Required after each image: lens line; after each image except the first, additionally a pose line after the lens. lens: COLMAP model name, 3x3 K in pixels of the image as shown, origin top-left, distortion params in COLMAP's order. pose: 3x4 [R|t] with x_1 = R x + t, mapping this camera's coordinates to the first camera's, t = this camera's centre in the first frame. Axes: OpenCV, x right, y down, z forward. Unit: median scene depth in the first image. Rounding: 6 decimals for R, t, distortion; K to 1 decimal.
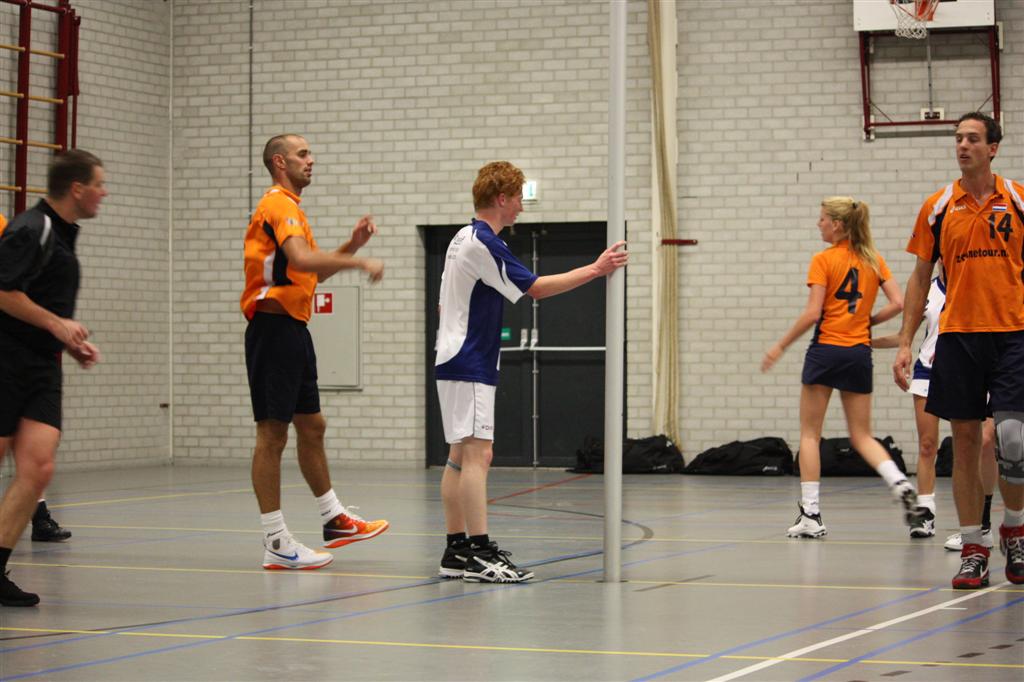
lens RADIAL K [[2990.6, 0, 512.0], [0, 2990.6, 341.0], [0, 0, 1]] dist [-0.159397, -0.889682]
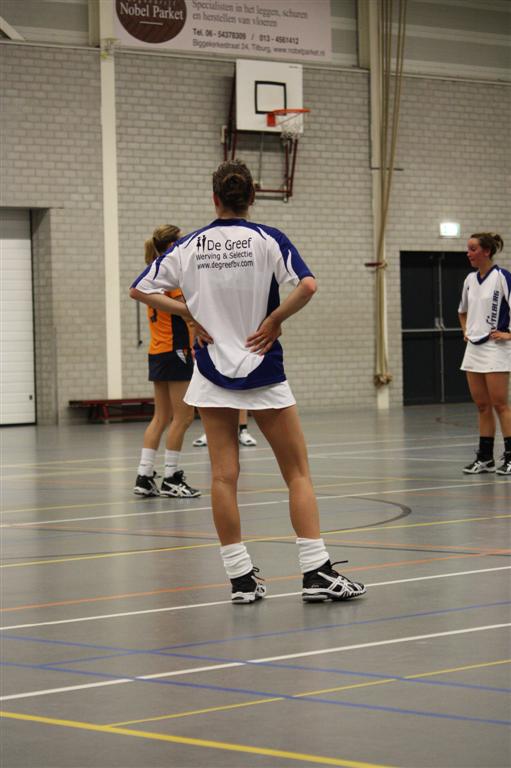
lens RADIAL K [[2644.3, 0, 255.5], [0, 2644.3, 384.0], [0, 0, 1]] dist [-0.158009, -1.216070]
pose [[0.391489, -0.021962, 0.919921, -1.339256], [0.016393, 0.999723, 0.016891, 0.006063], [-0.920037, 0.008468, 0.391740, 0.534395]]
